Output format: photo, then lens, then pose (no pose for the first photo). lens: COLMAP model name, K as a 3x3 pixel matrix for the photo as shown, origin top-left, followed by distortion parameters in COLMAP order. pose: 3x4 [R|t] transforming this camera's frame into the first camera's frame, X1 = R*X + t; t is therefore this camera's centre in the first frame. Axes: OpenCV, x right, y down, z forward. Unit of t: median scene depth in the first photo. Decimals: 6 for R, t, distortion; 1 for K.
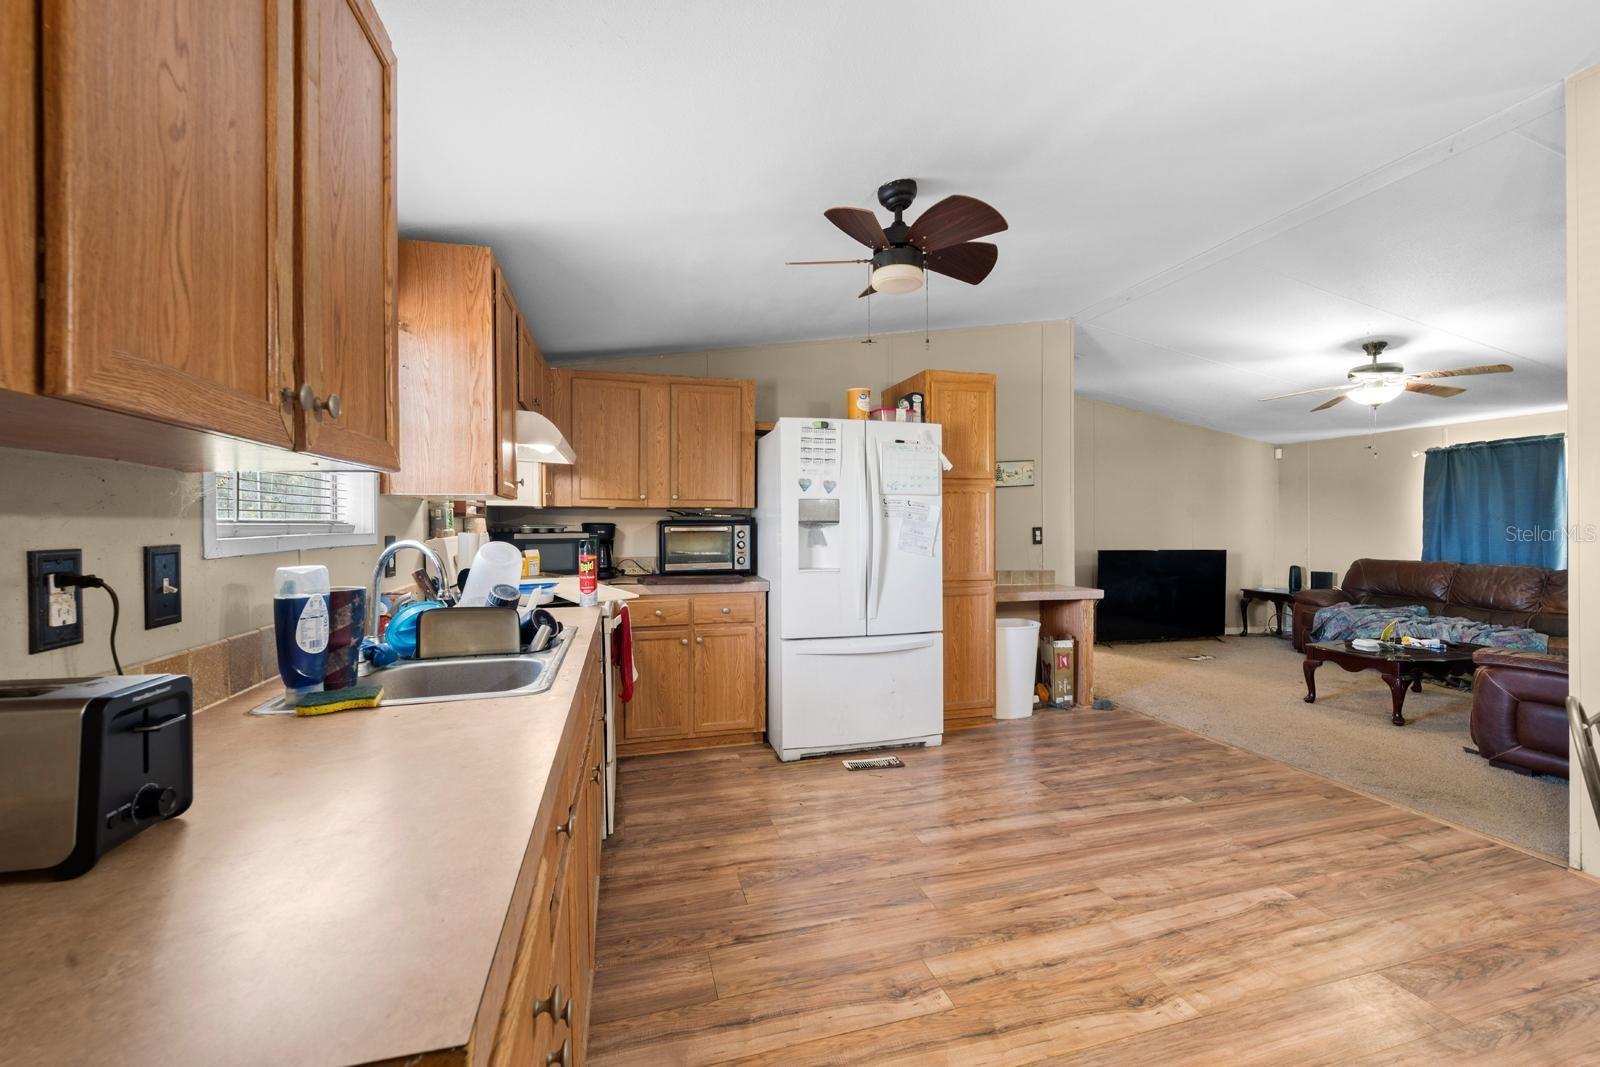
lens RADIAL K [[646.4, 0, 797.7], [0, 646.4, 528.2], [0, 0, 1]] dist [-0.002498, 0.000132]
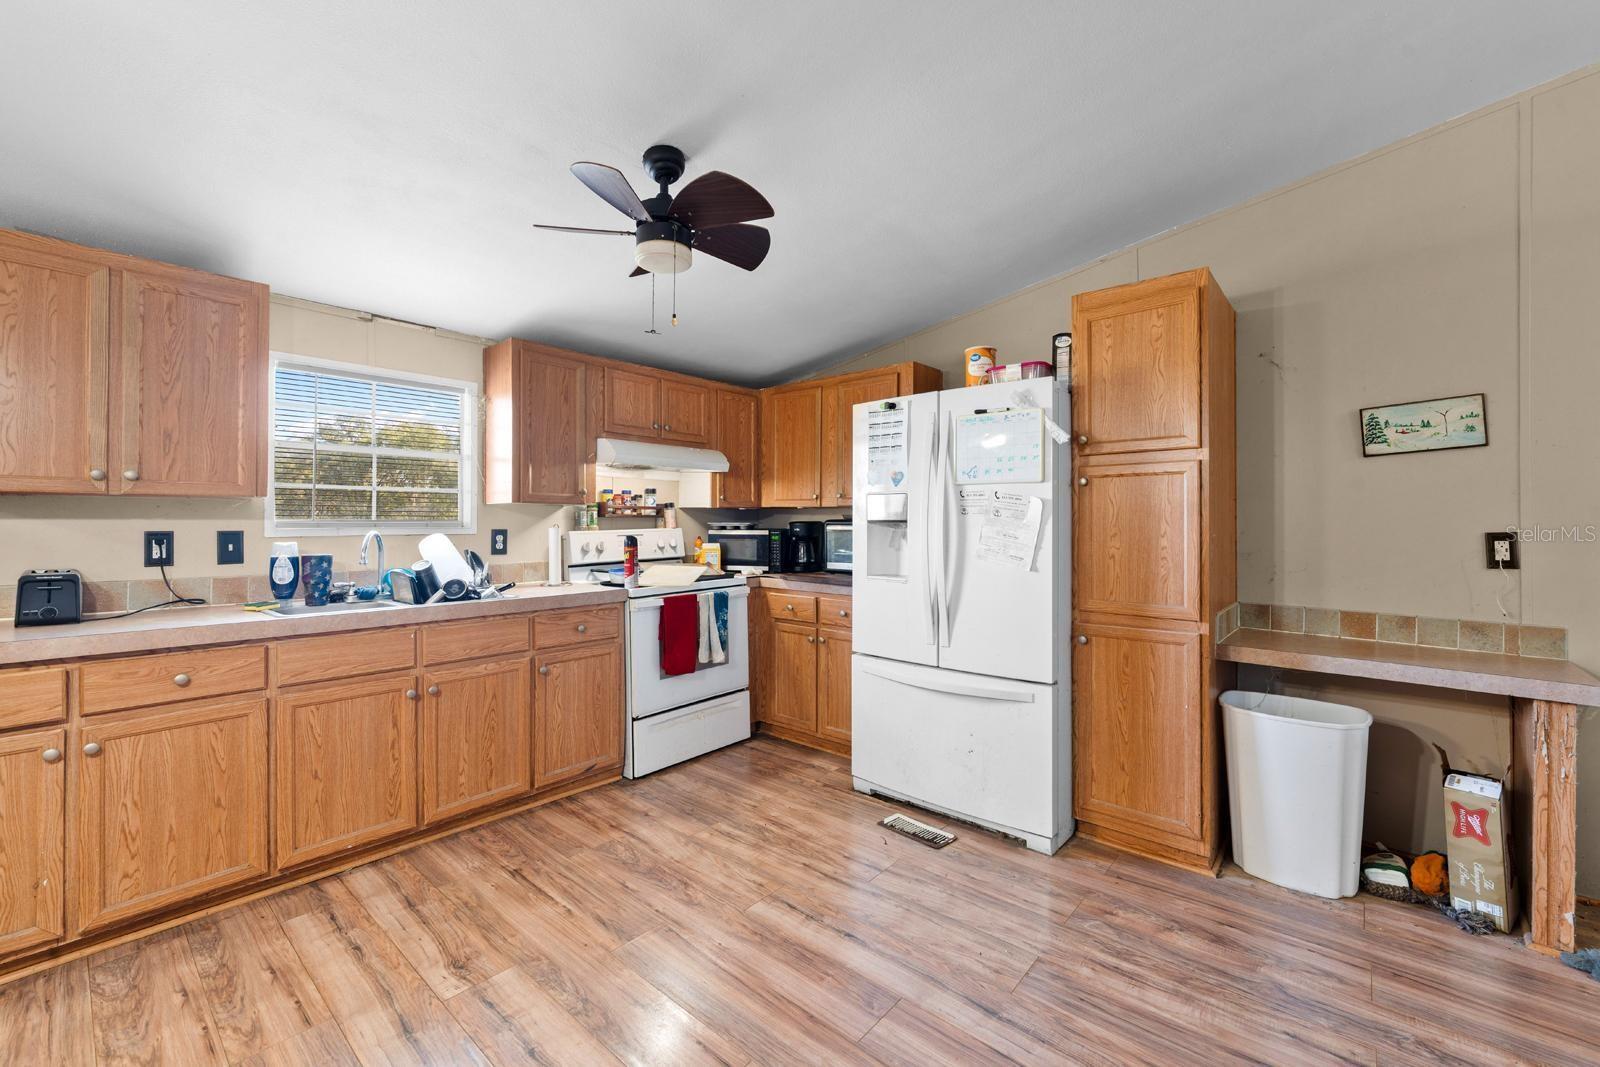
lens RADIAL K [[646.4, 0, 790.2], [0, 646.4, 517.0], [0, 0, 1]] dist [-0.002498, 0.000132]
pose [[0.553640, -0.002054, -0.832754, 0.701886], [-0.008541, 0.999930, -0.008144, -0.007221], [0.832713, 0.011621, 0.553584, 0.446800]]
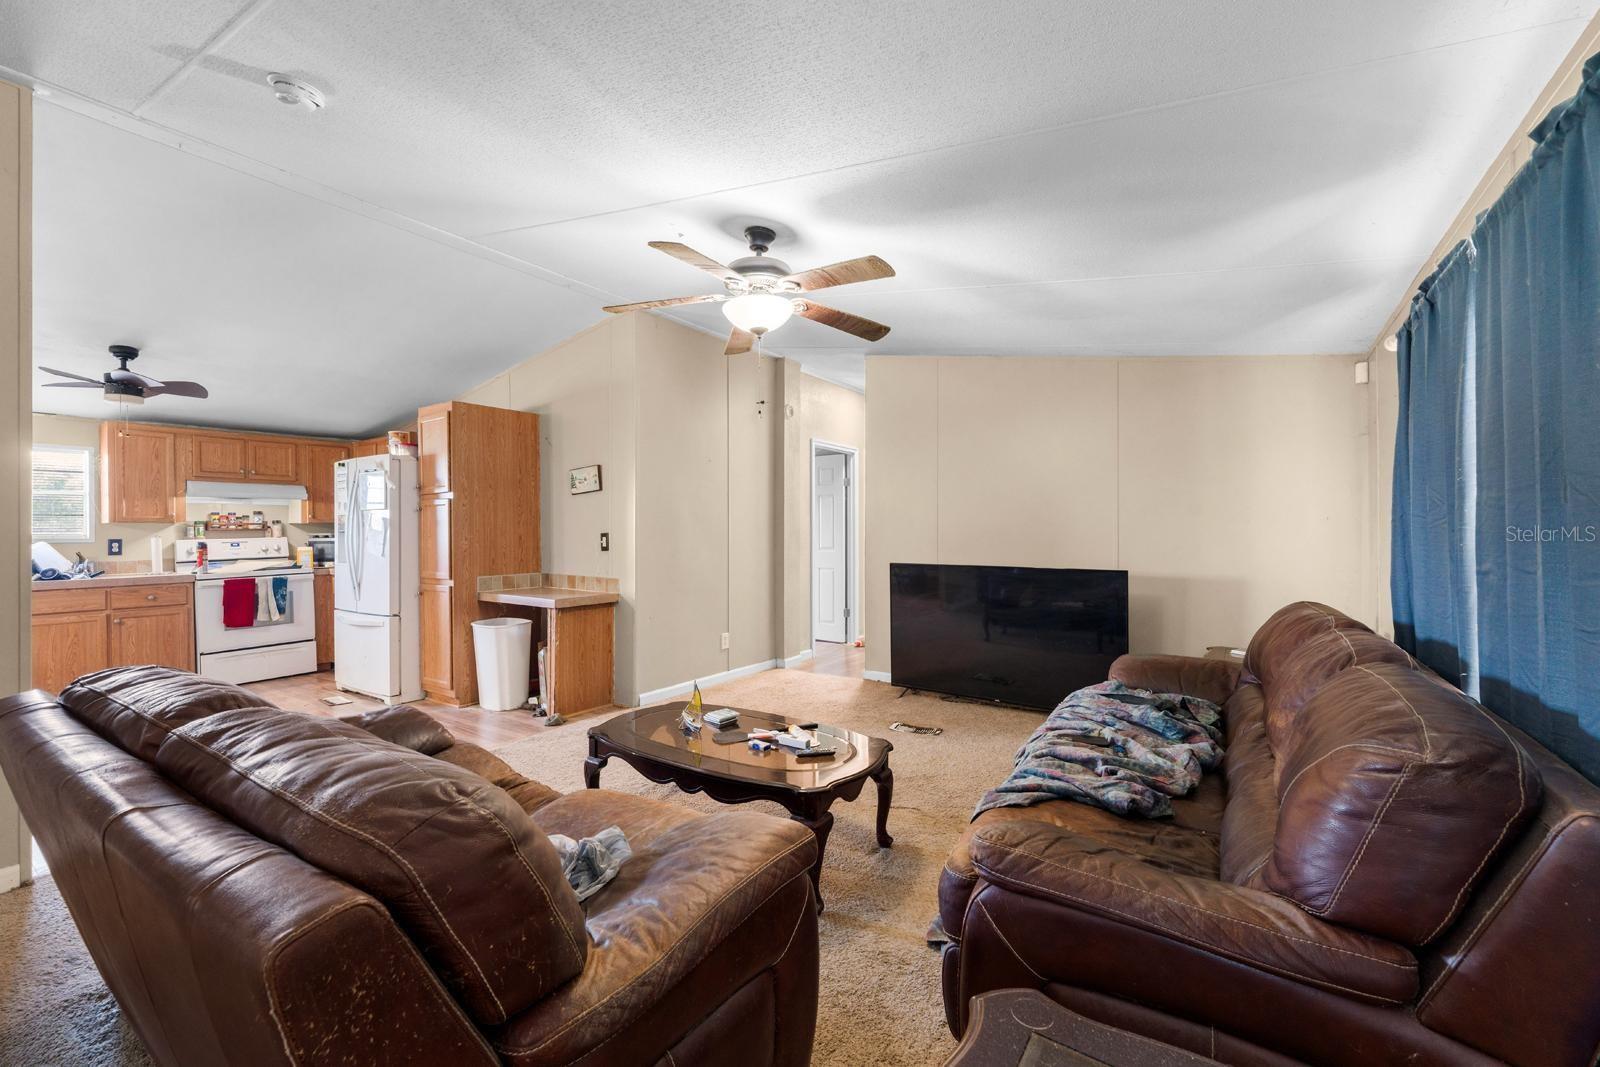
lens RADIAL K [[646.4, 0, 789.3], [0, 646.4, 528.1], [0, 0, 1]] dist [-0.002498, 0.000132]
pose [[0.651976, -0.007478, -0.758203, 1.897090], [0.004004, 0.999971, -0.006420, -0.002930], [0.758229, 0.001150, 0.651987, 0.852784]]
